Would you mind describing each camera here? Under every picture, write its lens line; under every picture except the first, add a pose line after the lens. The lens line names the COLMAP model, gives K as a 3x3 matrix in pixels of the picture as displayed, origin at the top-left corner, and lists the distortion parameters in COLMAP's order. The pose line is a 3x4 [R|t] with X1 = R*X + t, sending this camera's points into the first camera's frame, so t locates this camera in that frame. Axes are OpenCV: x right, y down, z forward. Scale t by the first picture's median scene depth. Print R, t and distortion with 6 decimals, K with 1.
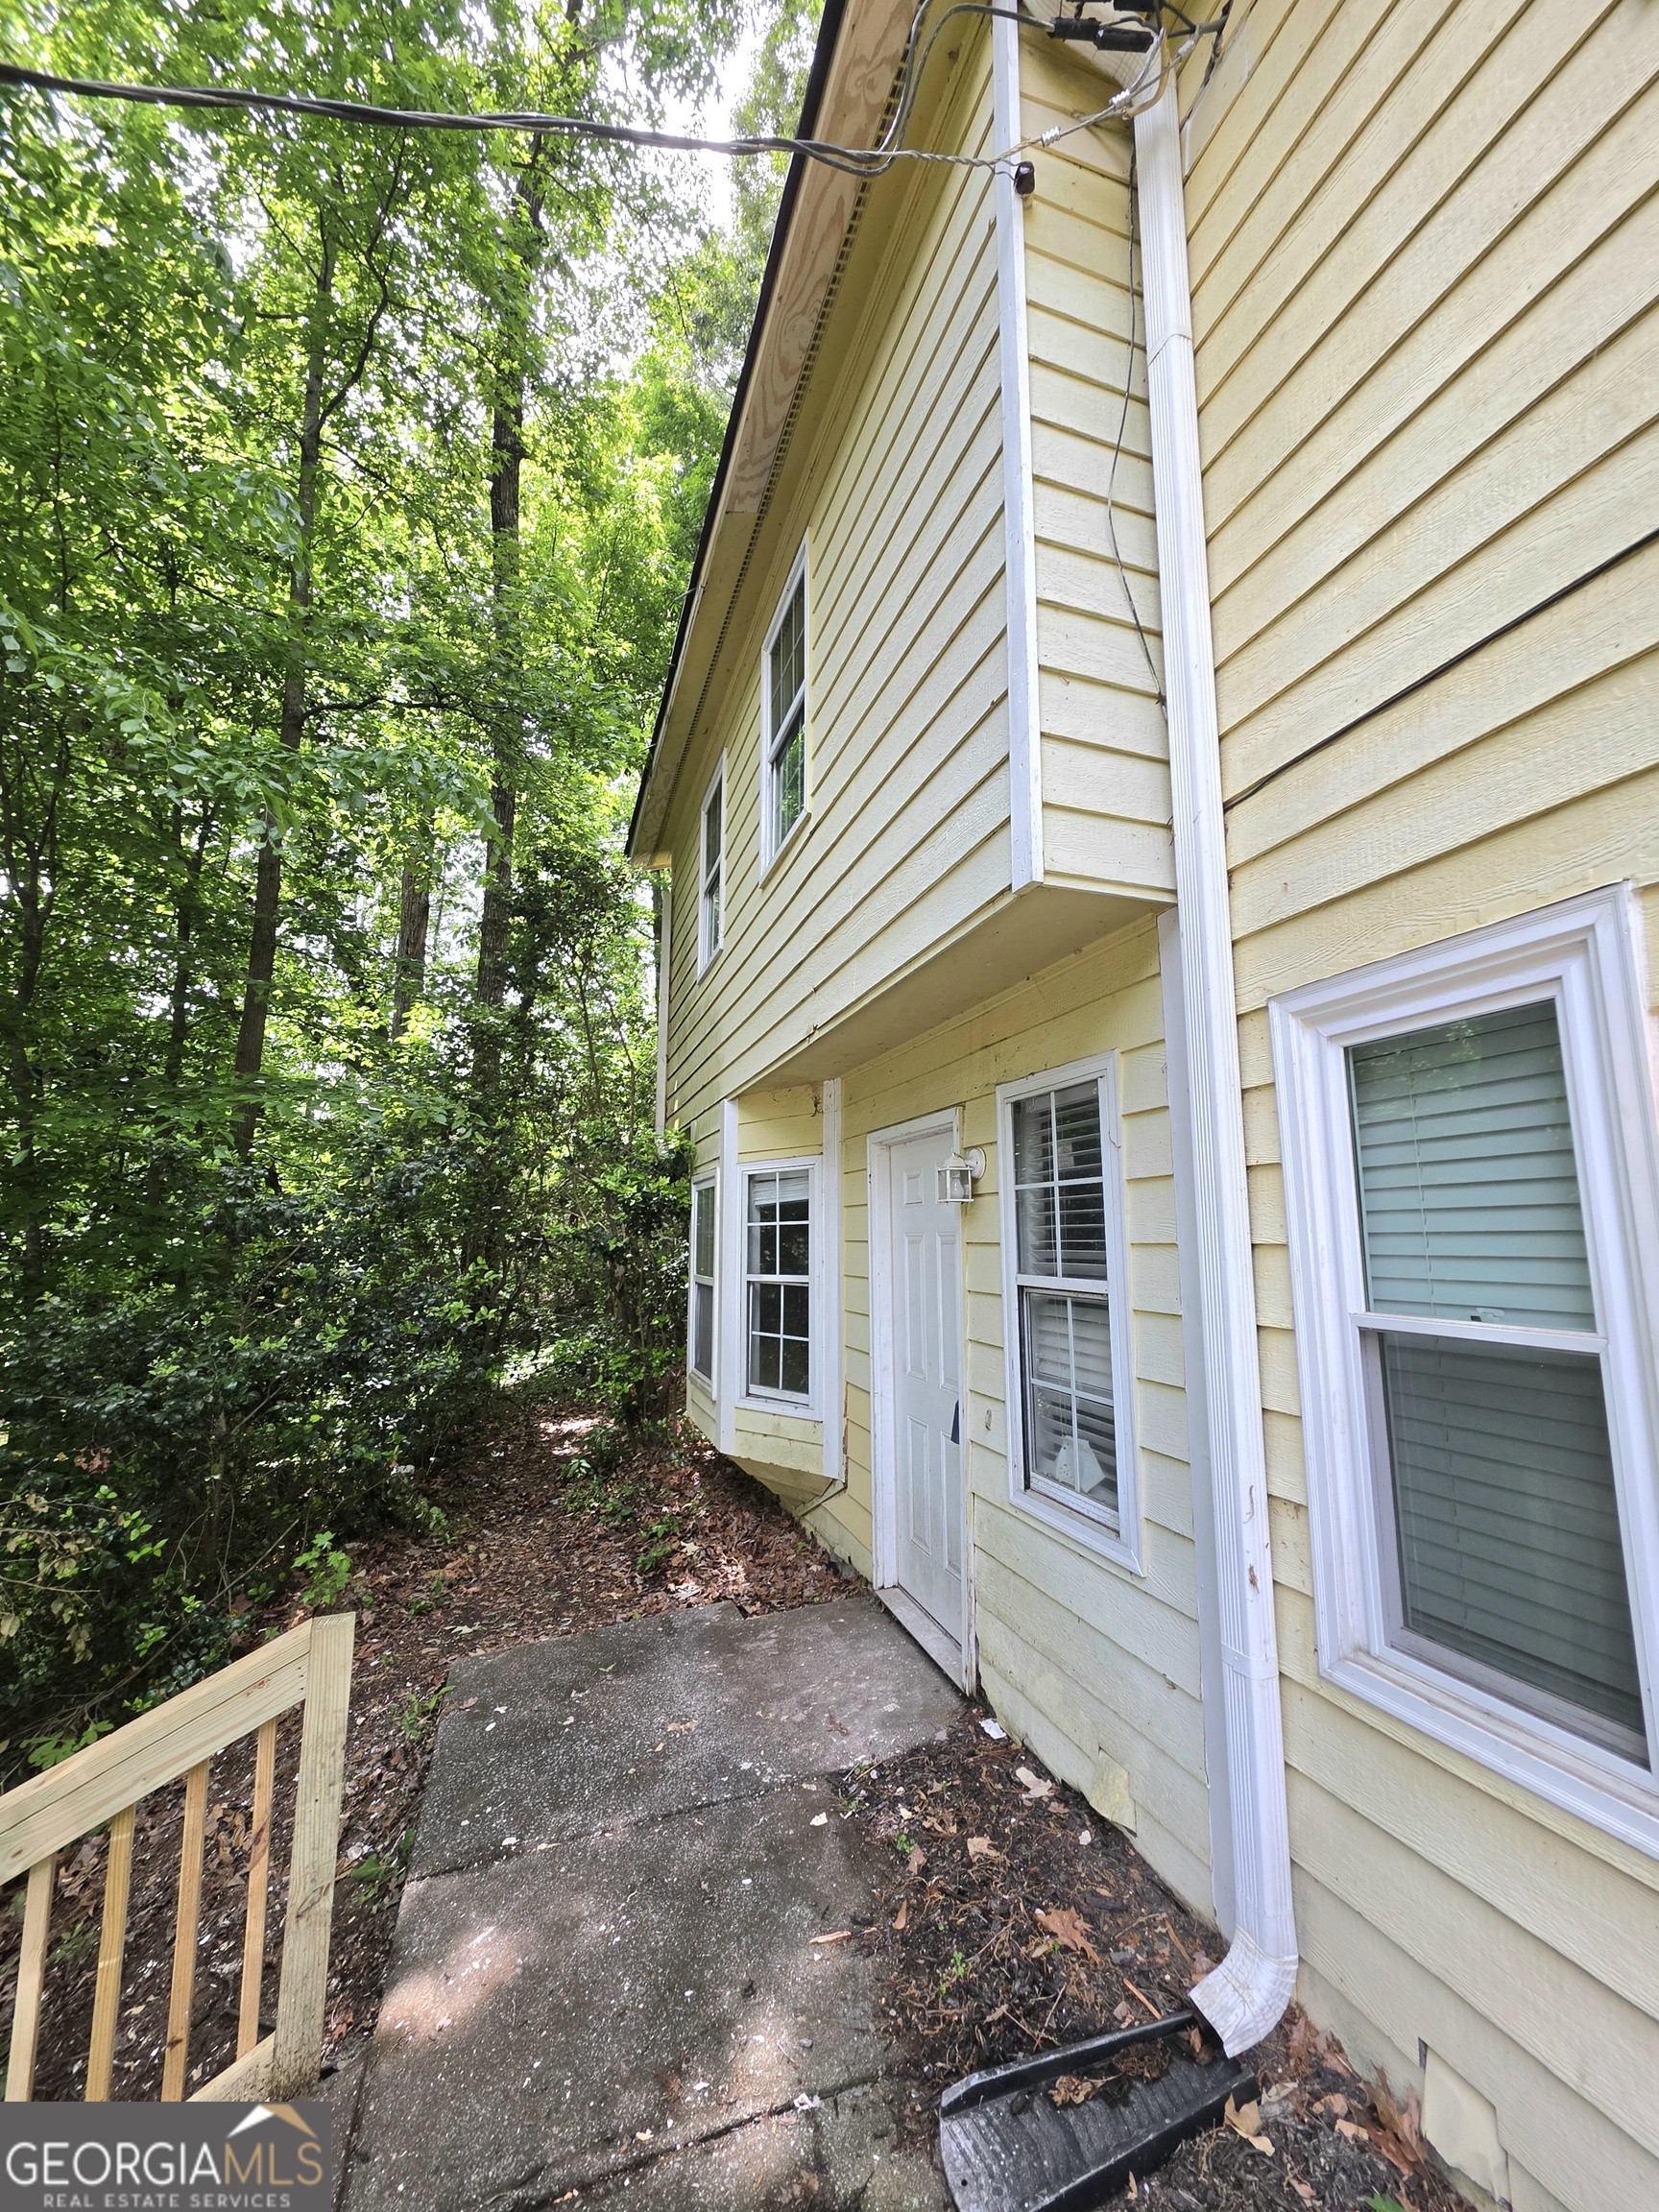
lens RADIAL K [[888.8, 0, 835.1], [0, 888.8, 1112.2], [0, 0, 1]] dist [-0.001486, 0.000727]
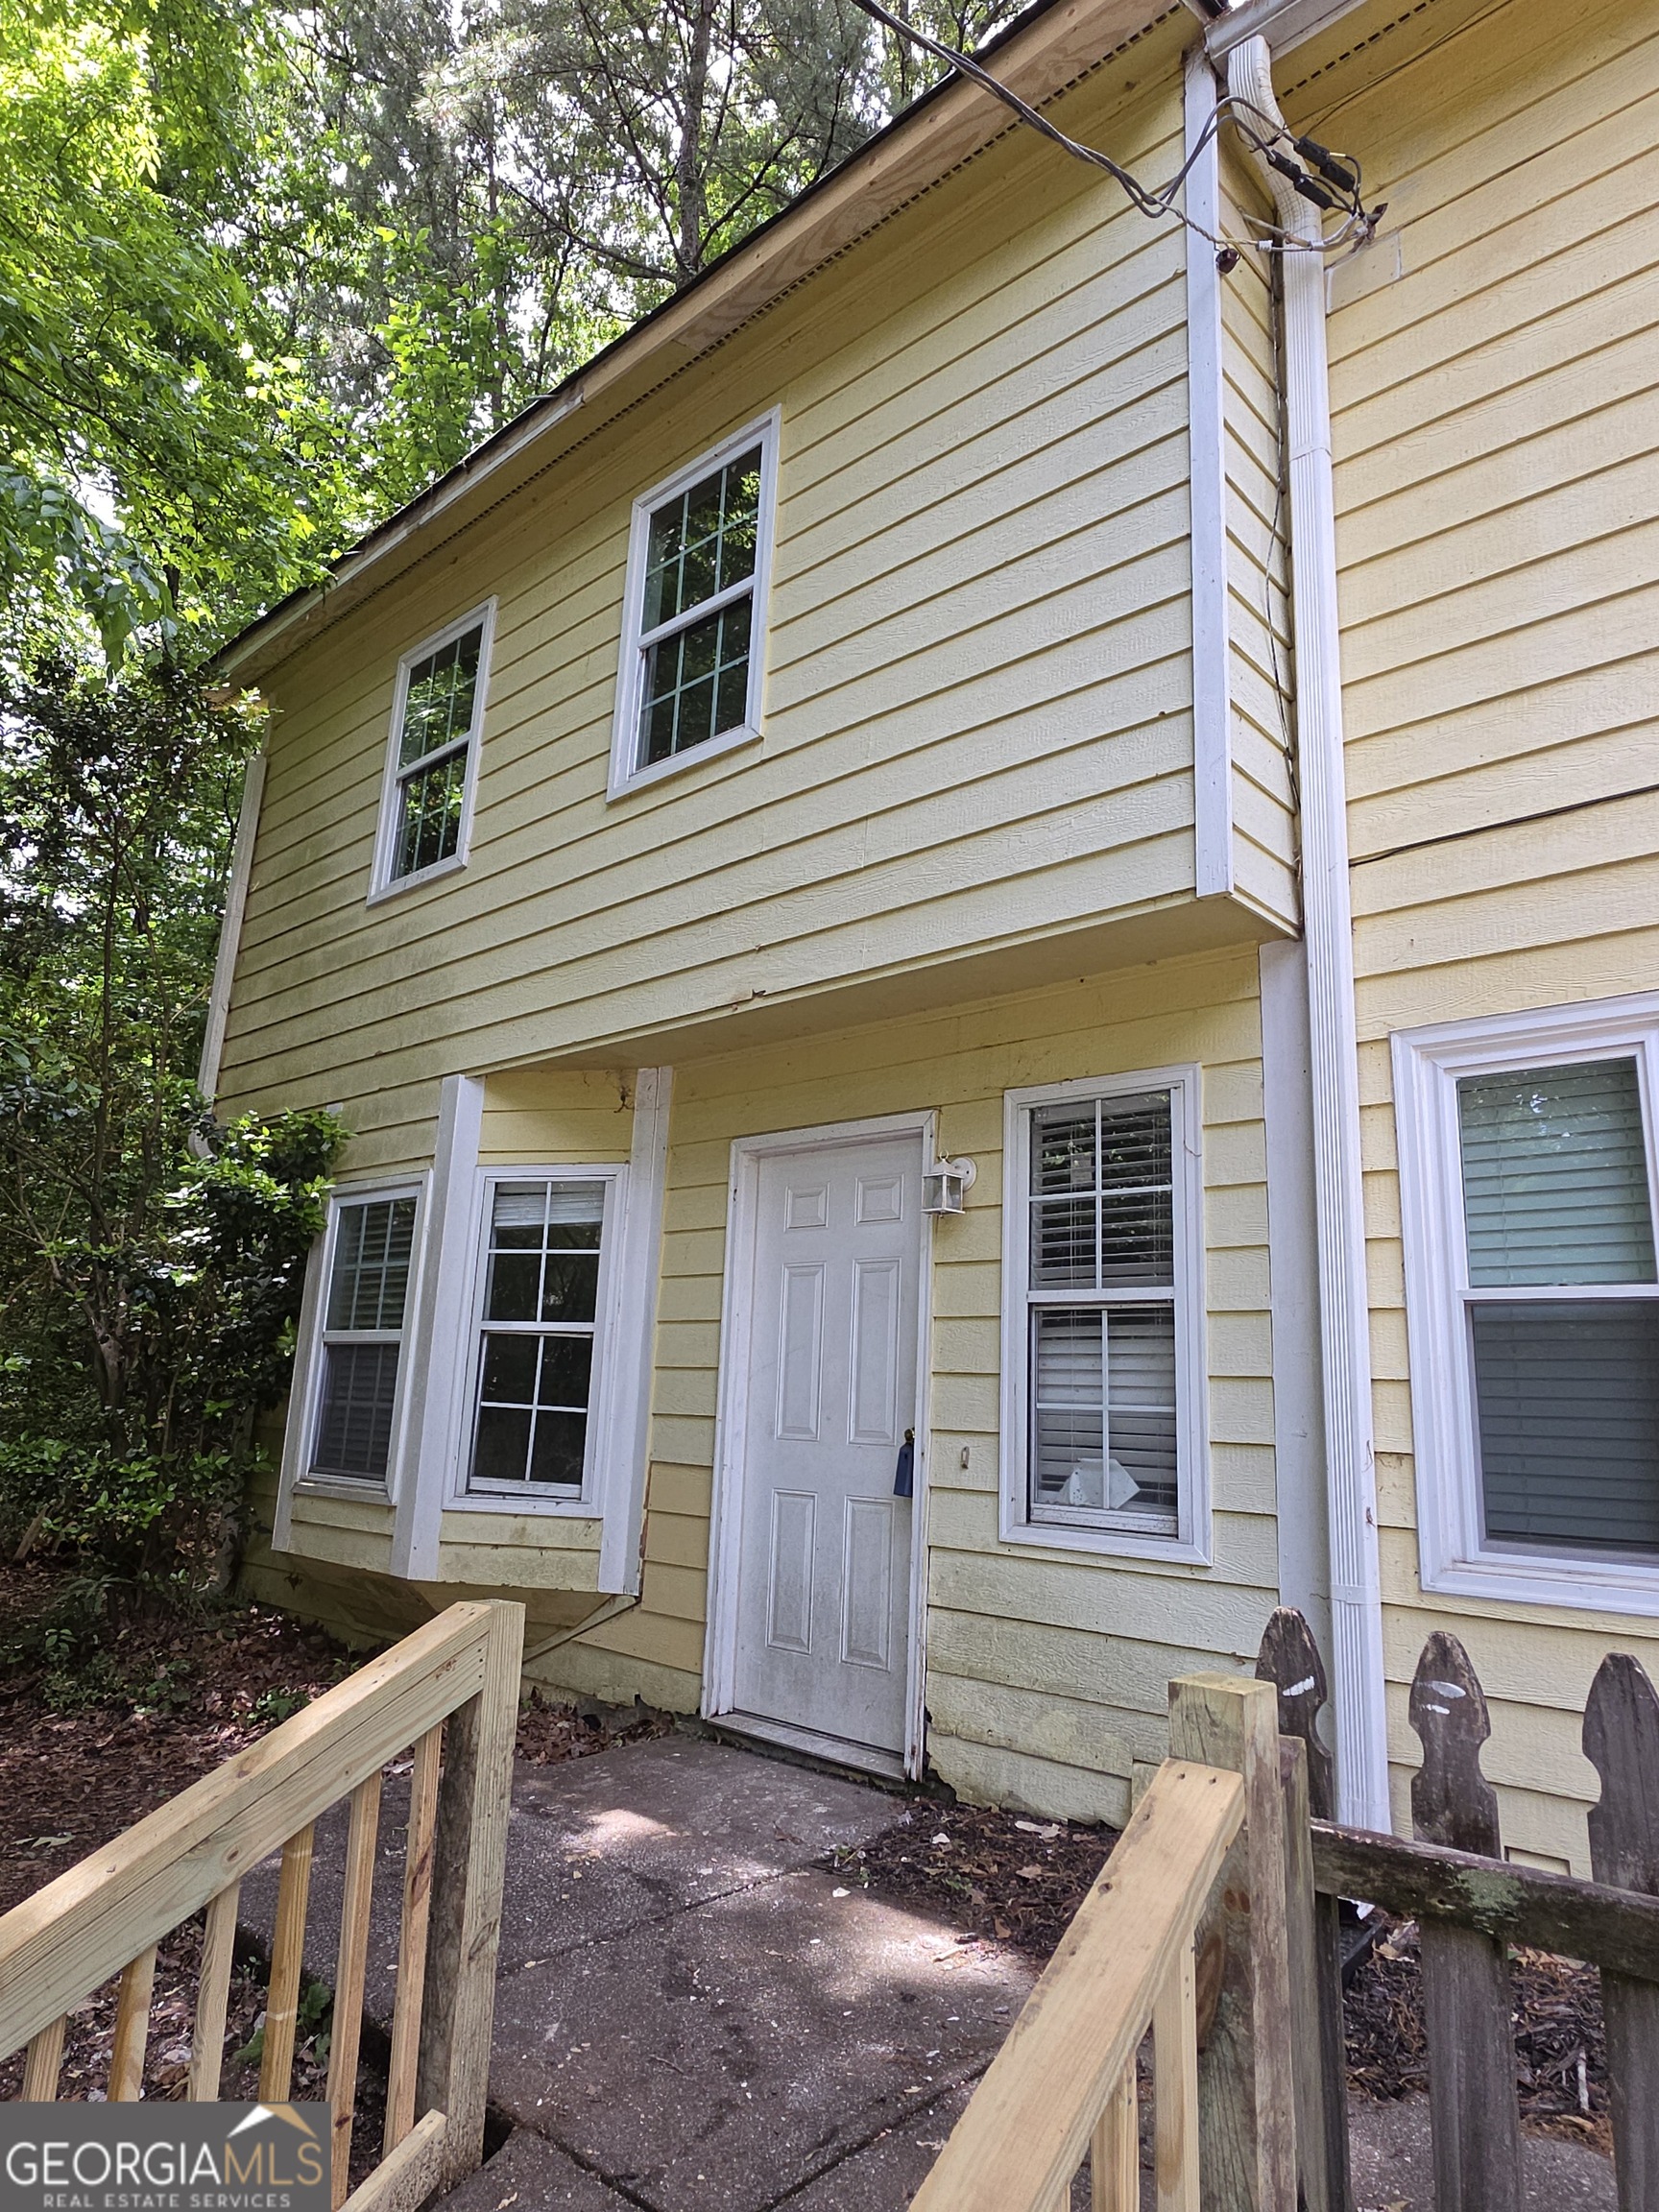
lens RADIAL K [[1362.3, 0, 829.5], [0, 1362.3, 1106.0], [0, 0, 1]] dist [-0.001588, -0.000876]
pose [[0.877747, 0.144062, 0.456953, -0.679099], [-0.111094, 0.988929, -0.098378, 0.159693], [-0.466066, 0.035586, 0.884034, -0.171990]]
